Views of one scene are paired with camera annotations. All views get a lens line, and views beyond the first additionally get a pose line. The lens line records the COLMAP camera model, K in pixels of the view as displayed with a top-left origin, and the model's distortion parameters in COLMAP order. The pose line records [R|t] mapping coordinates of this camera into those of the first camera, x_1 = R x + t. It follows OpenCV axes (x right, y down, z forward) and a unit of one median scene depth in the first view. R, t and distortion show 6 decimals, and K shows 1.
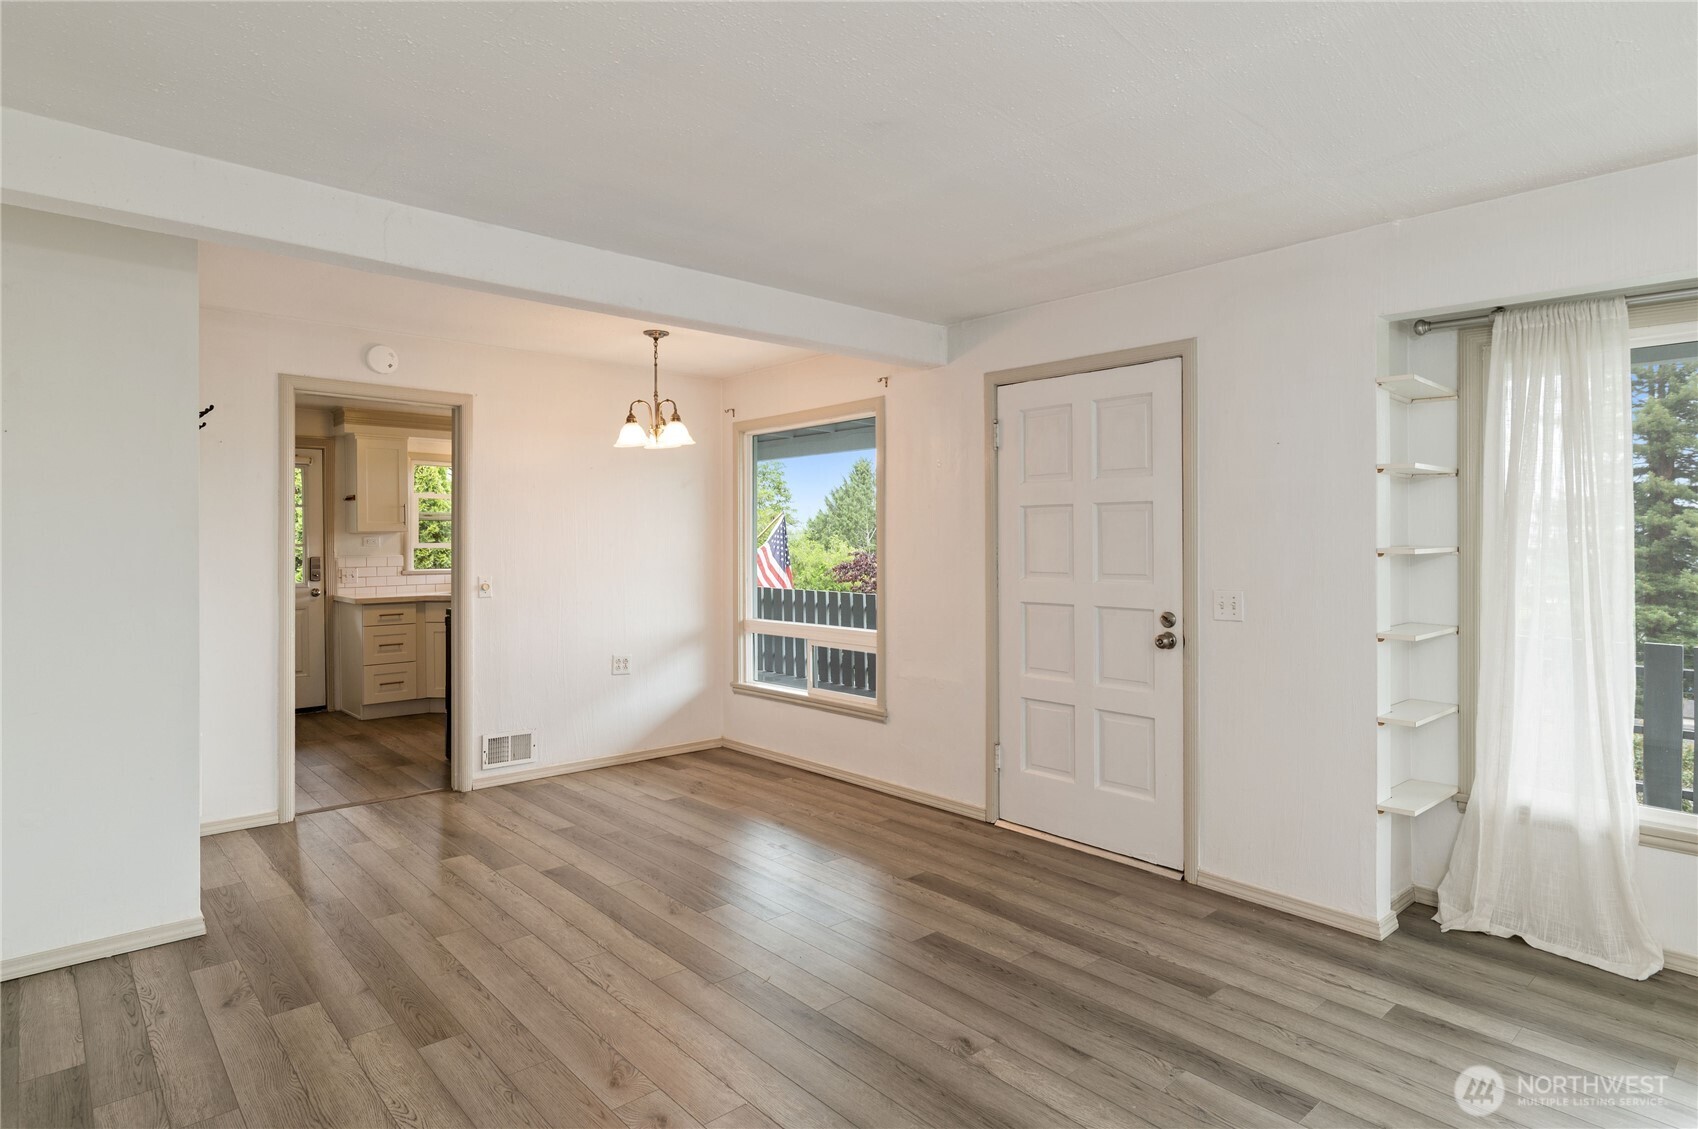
lens RADIAL K [[918.3, 0, 843.7], [0, 918.3, 541.8], [0, 0, 1]] dist [0.003068, 0.001338]
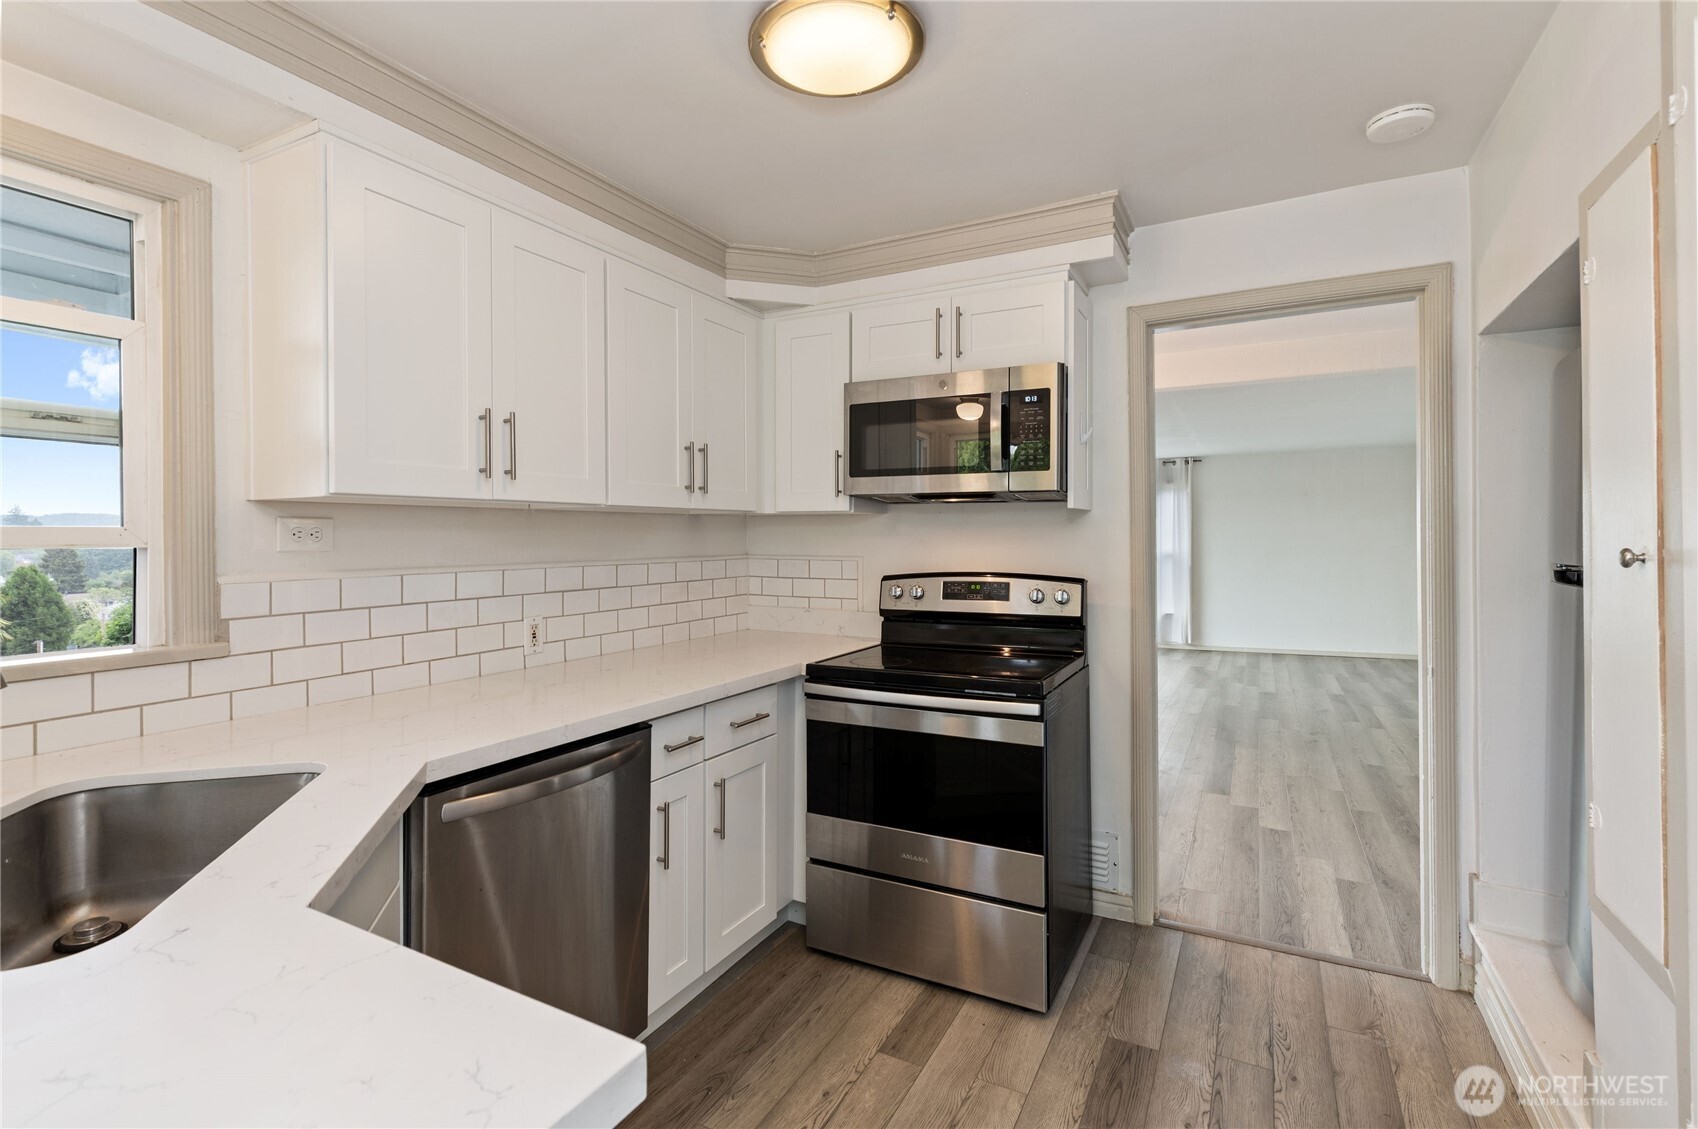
lens RADIAL K [[778.5, 0, 849.4], [0, 778.5, 542.1], [0, 0, 1]] dist [-0.001939, -0.000276]
pose [[-0.347763, -0.004169, 0.937573, -0.879759], [-0.001976, 0.999991, 0.003713, 0.002318], [-0.937581, -0.000561, -0.347768, 1.420110]]
